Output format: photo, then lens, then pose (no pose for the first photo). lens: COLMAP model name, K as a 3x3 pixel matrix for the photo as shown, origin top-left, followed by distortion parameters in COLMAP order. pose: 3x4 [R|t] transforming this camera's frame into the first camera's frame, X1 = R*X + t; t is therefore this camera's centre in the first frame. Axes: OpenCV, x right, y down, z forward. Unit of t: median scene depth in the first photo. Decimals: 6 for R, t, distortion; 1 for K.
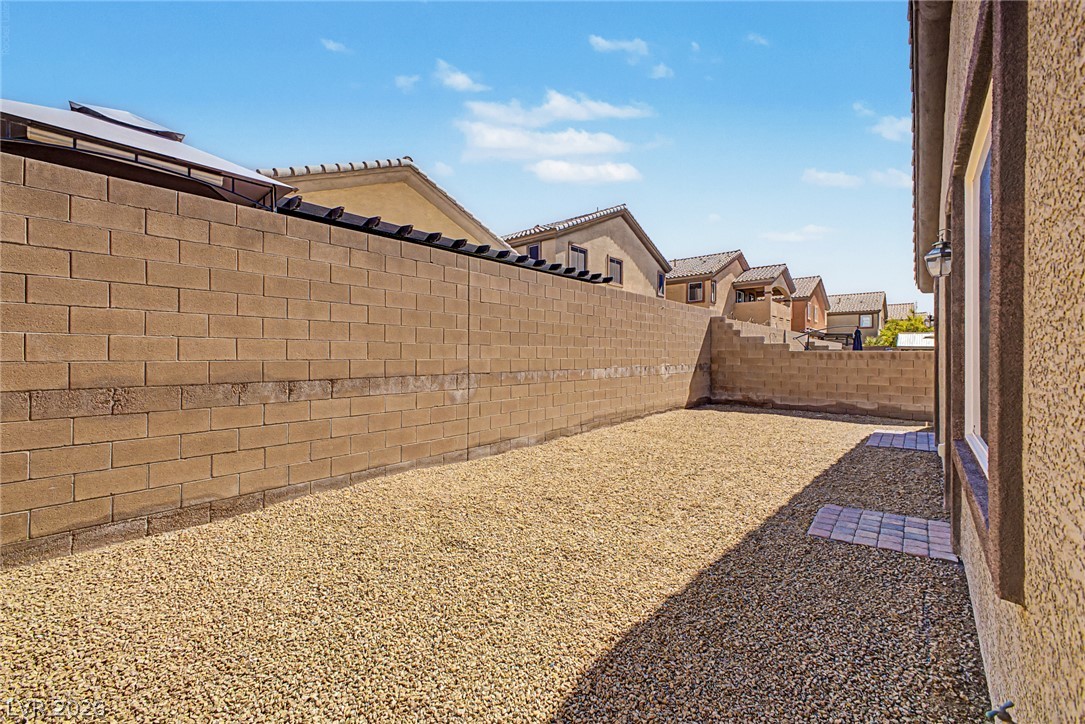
lens RADIAL K [[431.2, 0, 535.9], [0, 431.2, 357.5], [0, 0, 1]] dist [0.016082, -0.000734]
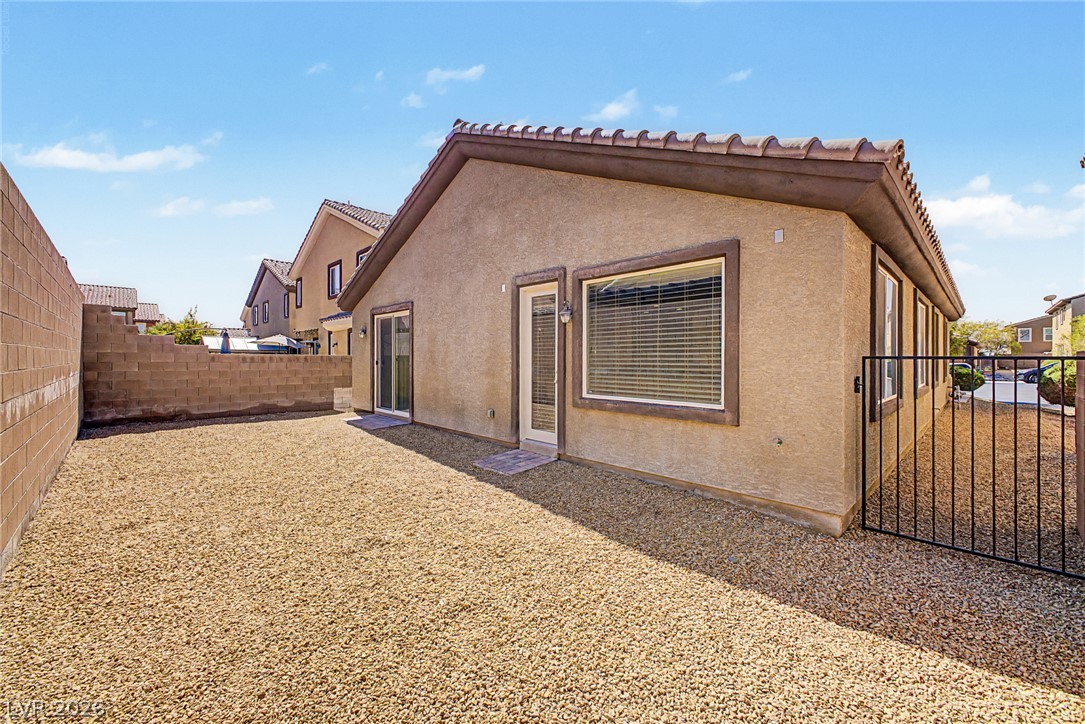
lens RADIAL K [[431.2, 0, 539.7], [0, 431.2, 359.0], [0, 0, 1]] dist [0.016082, -0.000734]
pose [[0.073019, -0.004608, 0.997320, -0.275484], [0.006270, 0.999972, 0.004161, -0.003856], [-0.997311, 0.005950, 0.073046, 0.242573]]
